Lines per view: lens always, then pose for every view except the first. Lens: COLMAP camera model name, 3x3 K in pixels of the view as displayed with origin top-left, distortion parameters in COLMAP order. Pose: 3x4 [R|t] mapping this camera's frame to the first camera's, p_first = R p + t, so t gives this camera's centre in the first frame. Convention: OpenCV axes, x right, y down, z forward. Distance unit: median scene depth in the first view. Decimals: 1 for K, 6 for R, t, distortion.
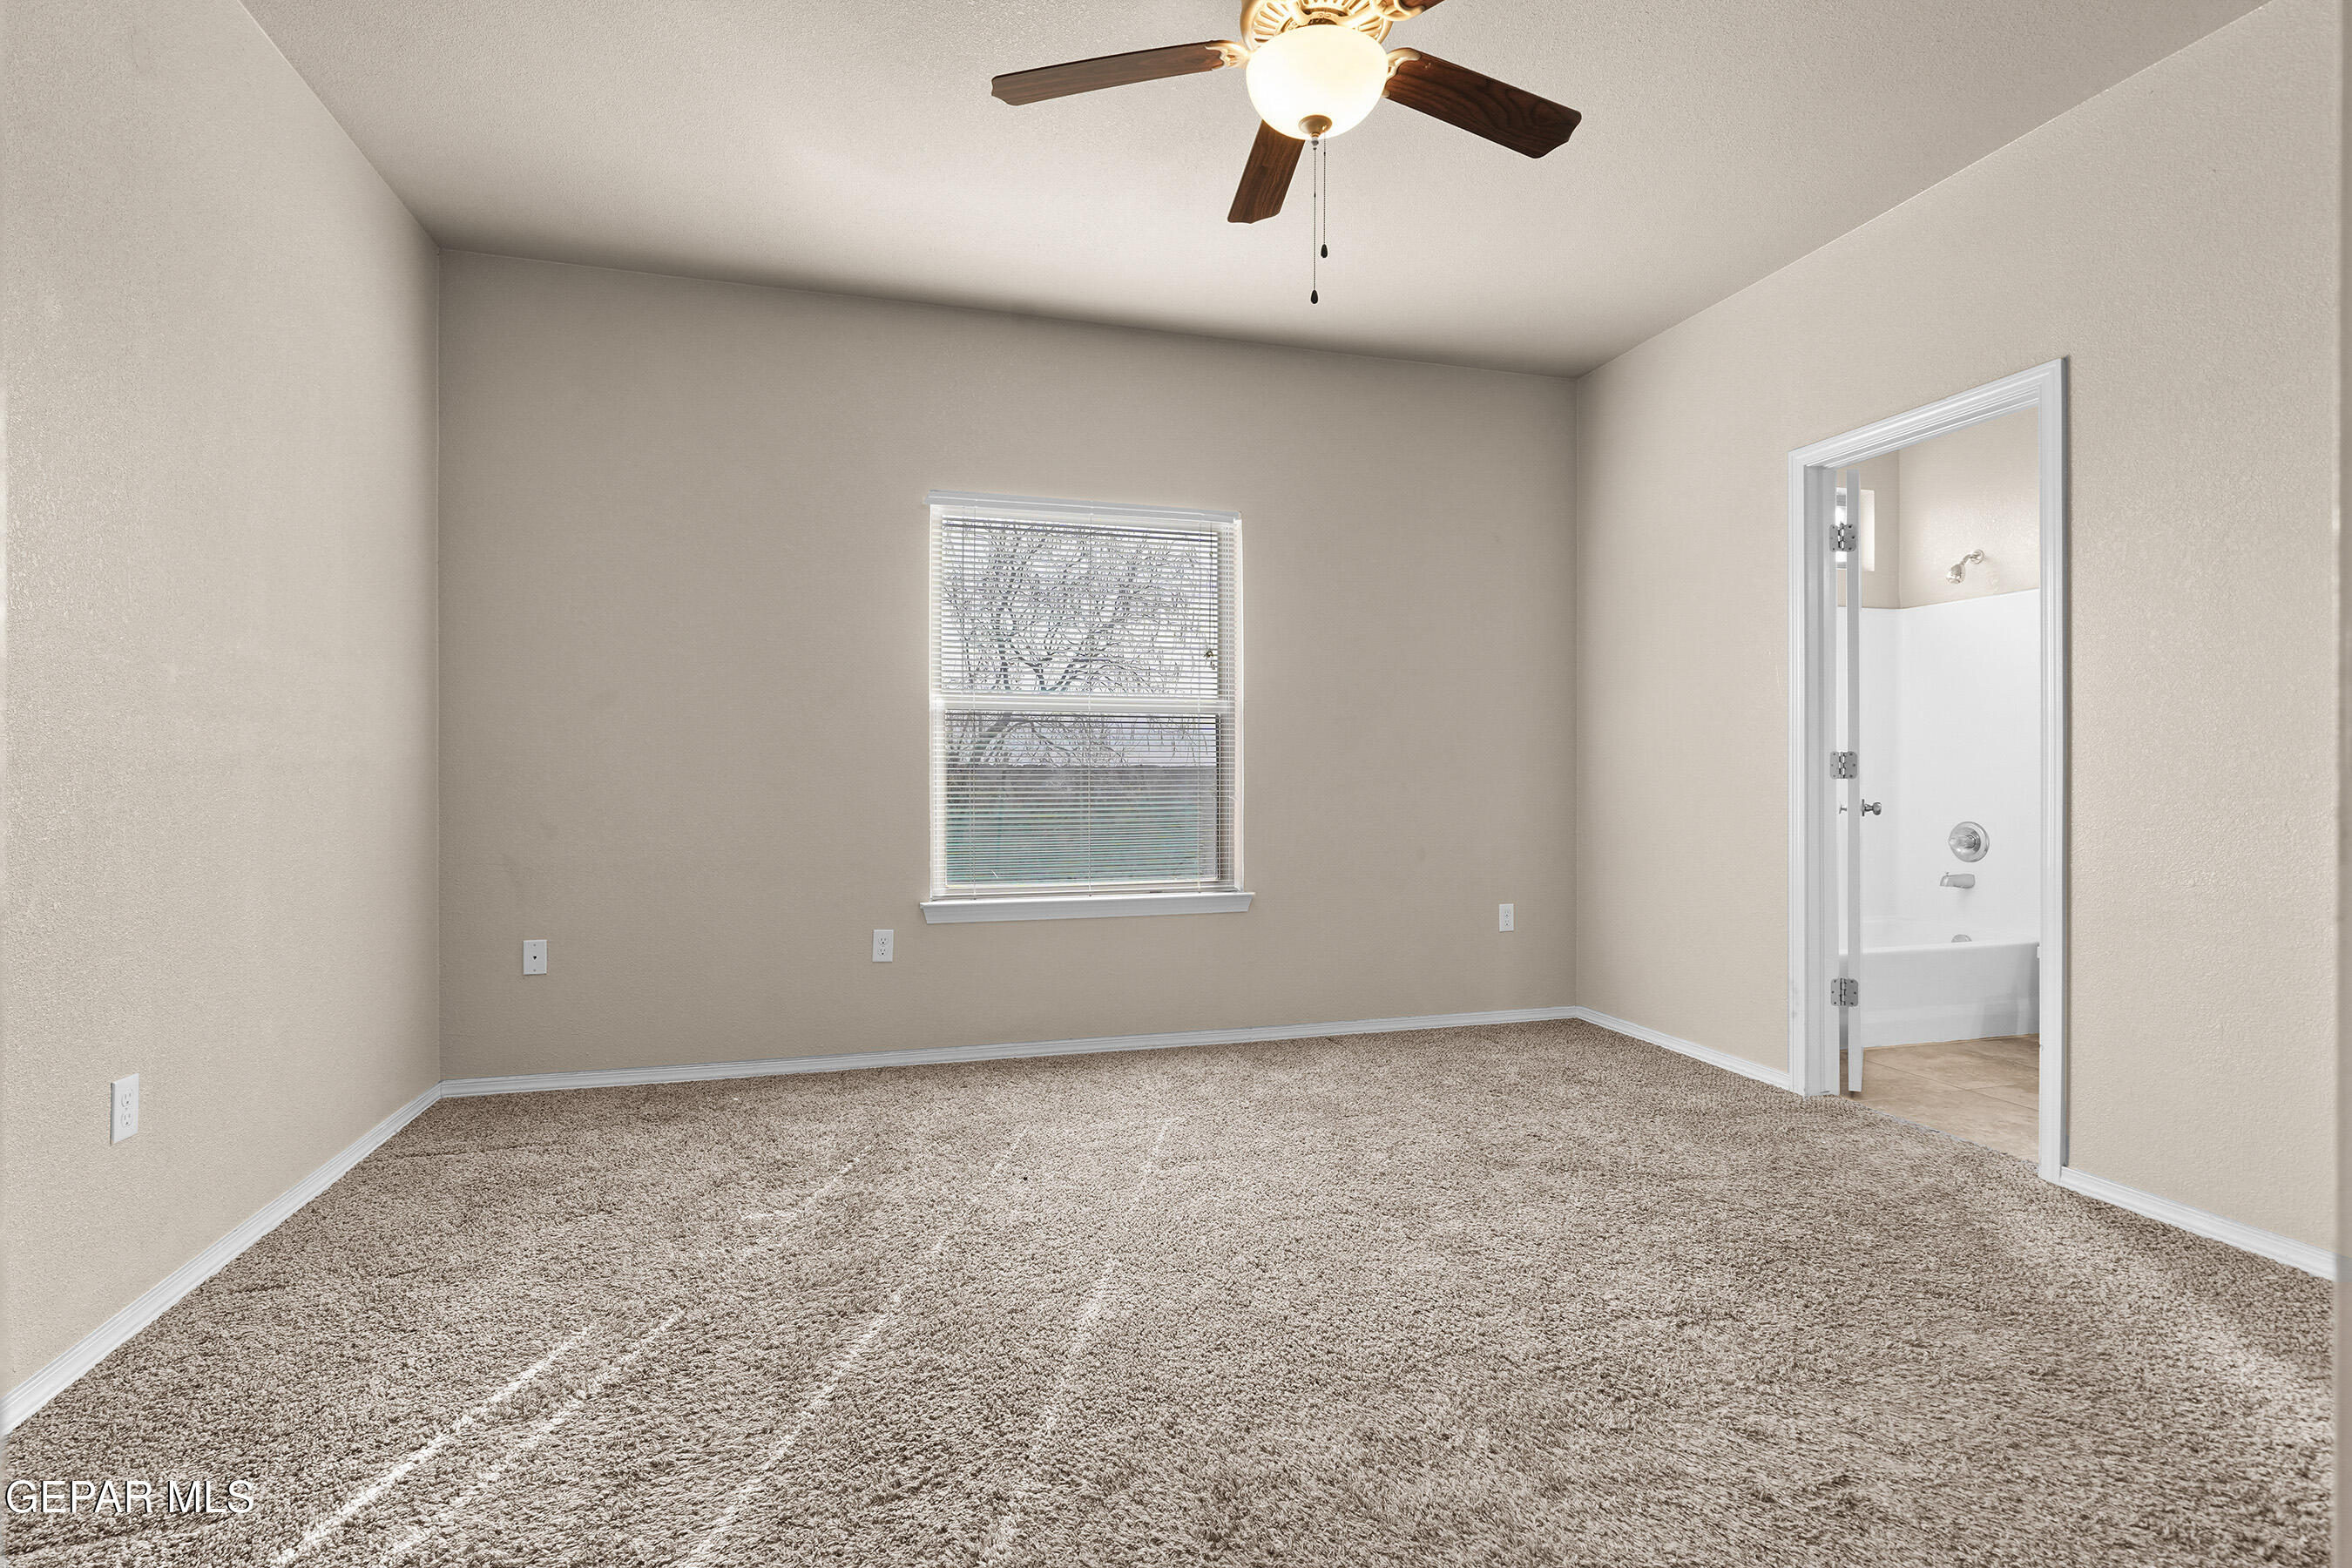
lens RADIAL K [[1086.6, 0, 1172.1], [0, 1086.6, 780.7], [0, 0, 1]] dist [-0.000005, -0.000090]
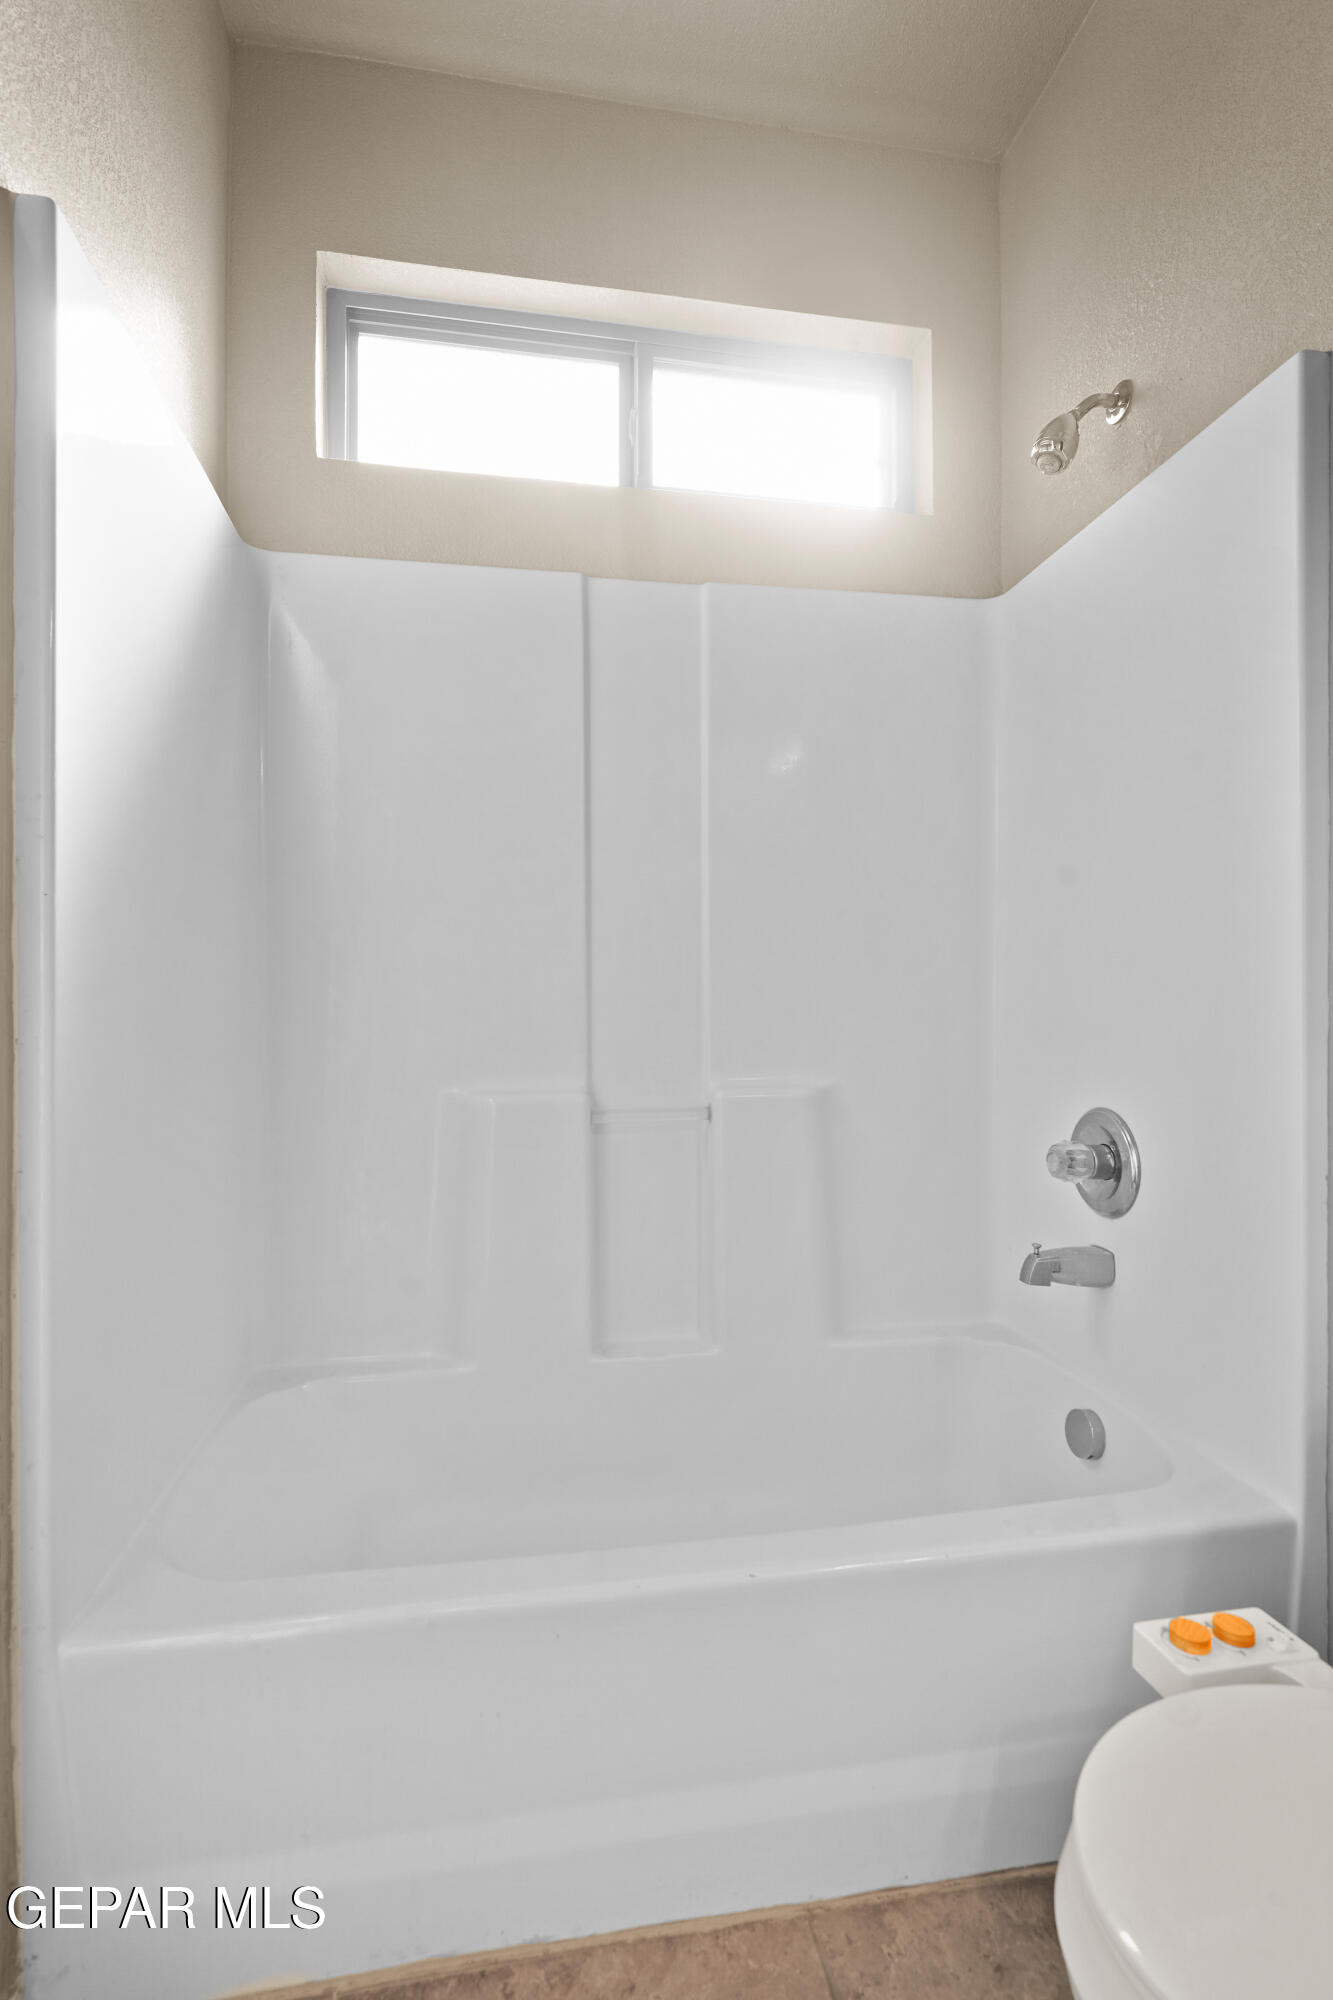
lens RADIAL K [[924.0, 0, 662.9], [0, 924.0, 990.4], [0, 0, 1]] dist [-0.000005, -0.000090]
pose [[0.993167, -0.010150, -0.116258, 0.623726], [0.009147, 0.999916, -0.009157, -0.000060], [0.116341, 0.008031, 0.993177, 0.669814]]
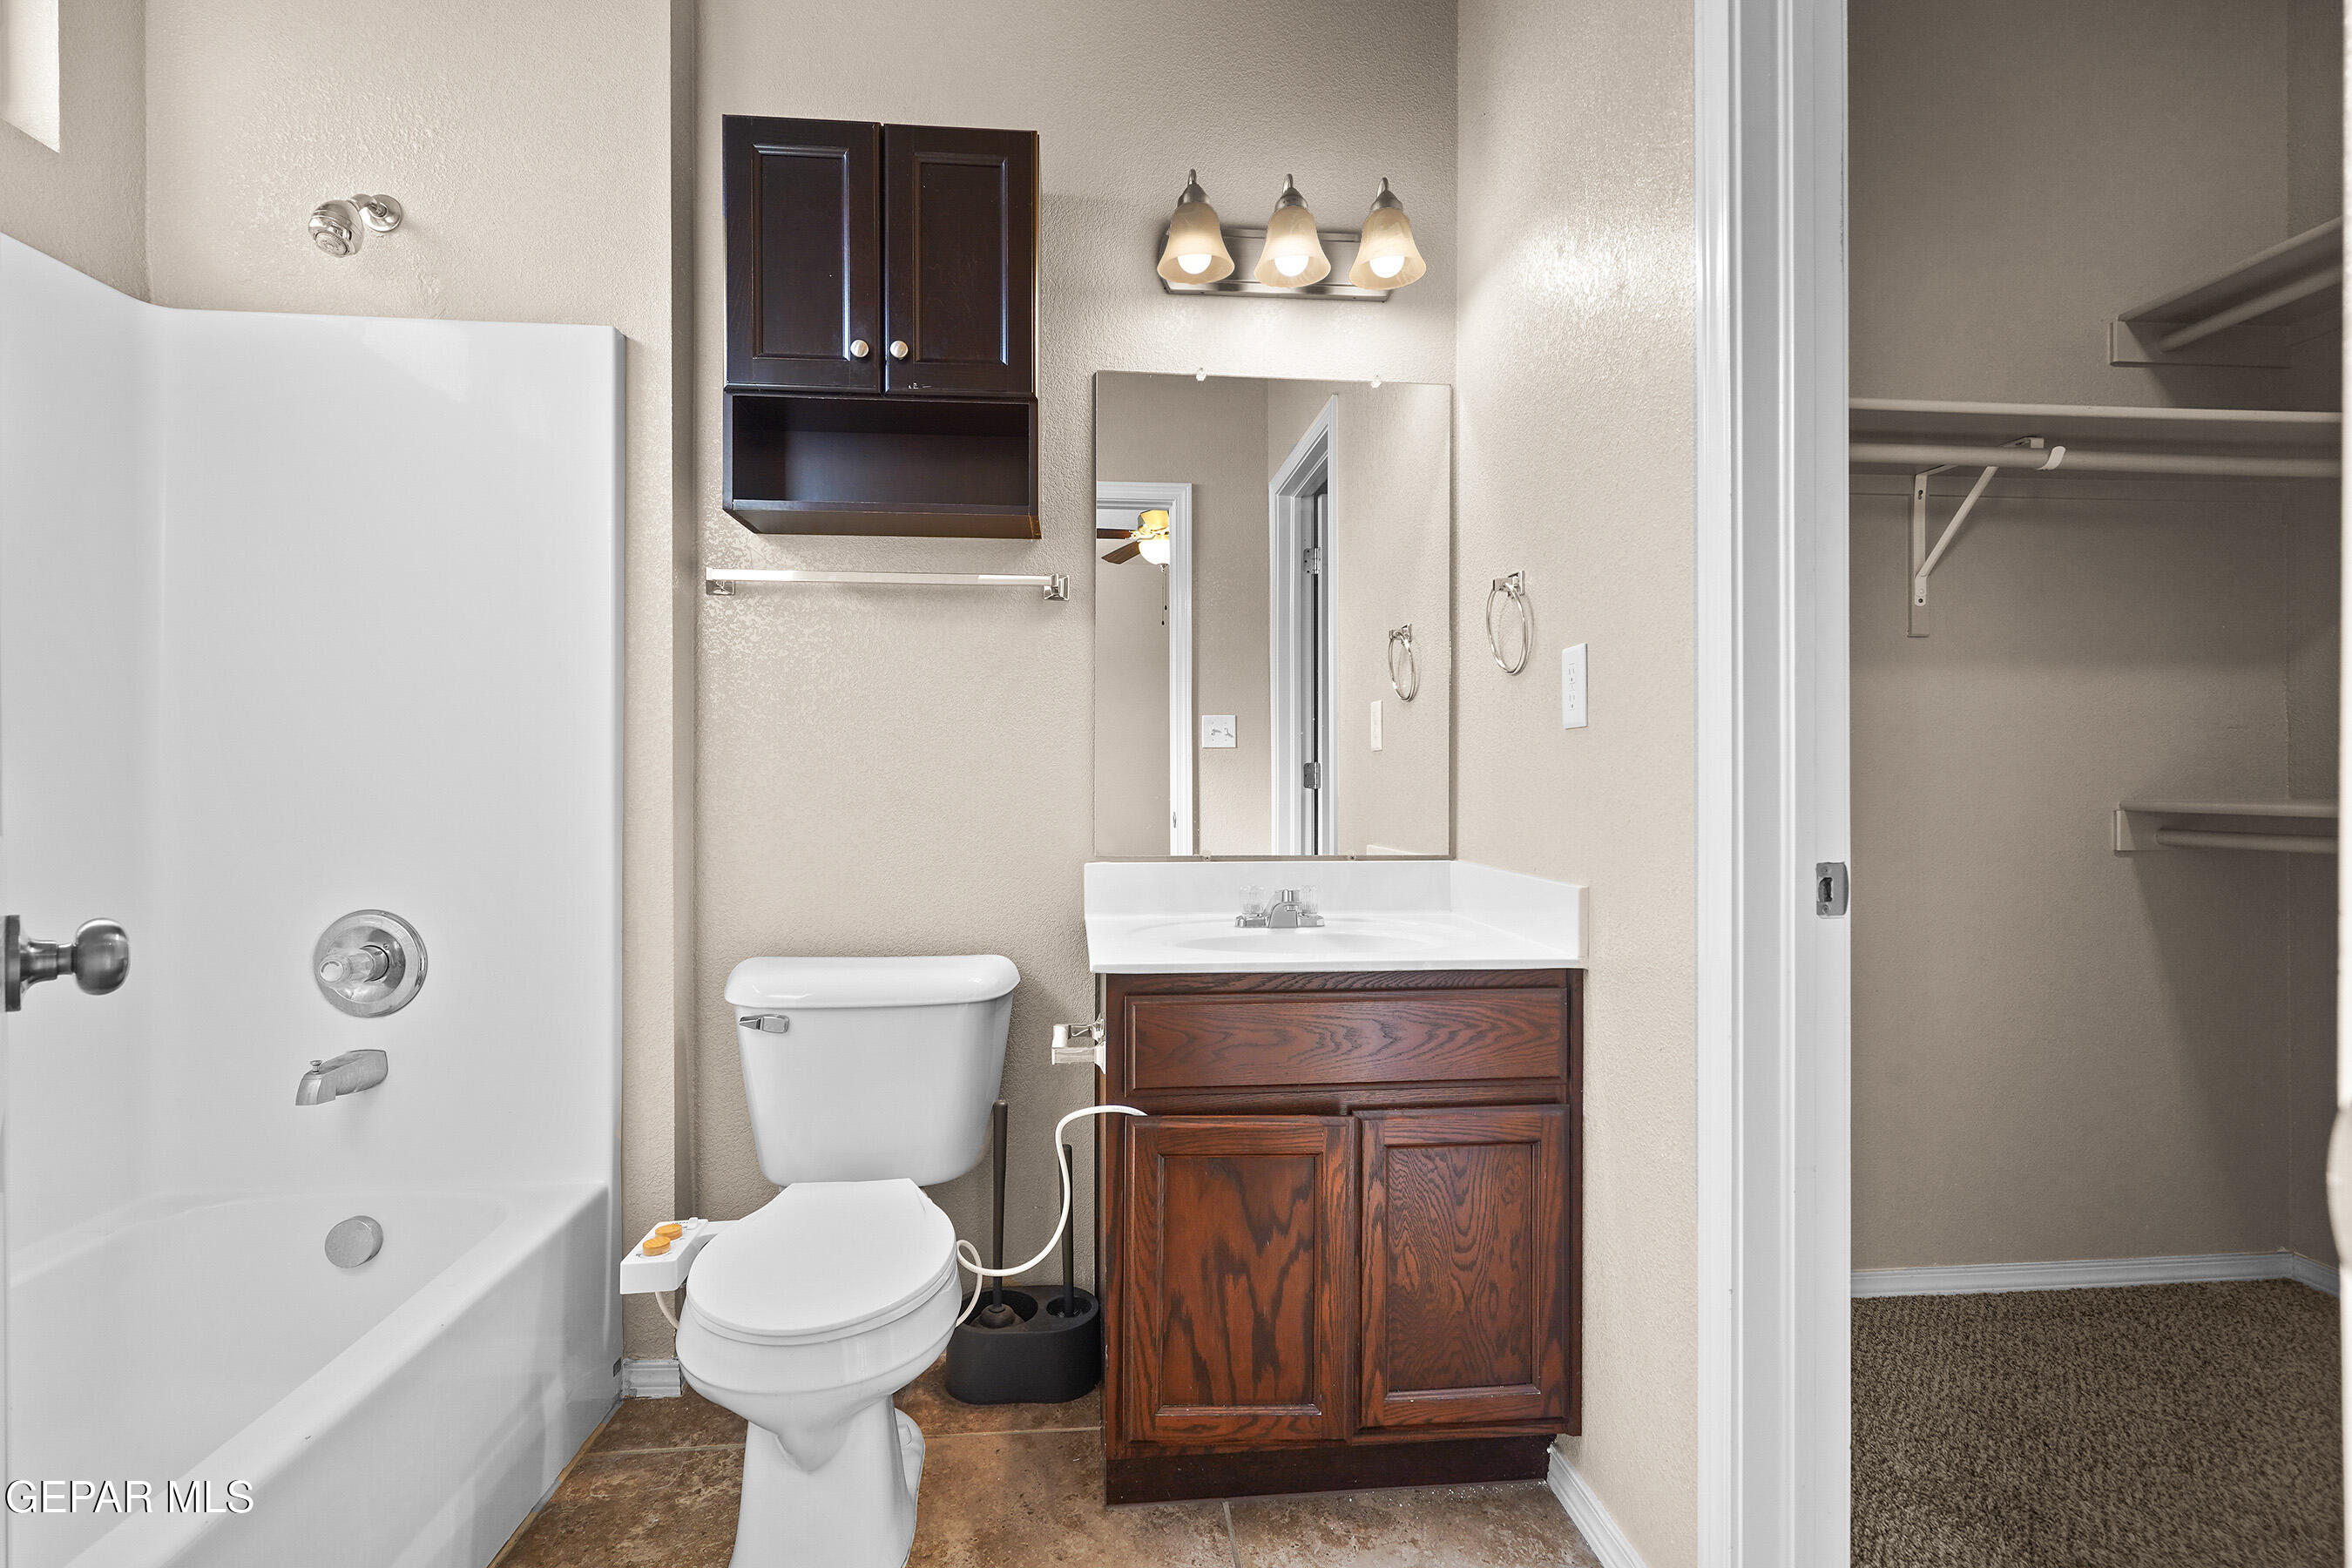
lens RADIAL K [[1086.6, 0, 1172.1], [0, 1086.6, 780.7], [0, 0, 1]] dist [-0.000005, -0.000090]
pose [[0.194210, 0.000799, 0.980960, 0.422195], [0.007467, 0.999969, -0.002293, -0.002998], [-0.980932, 0.007770, 0.194198, 0.659842]]
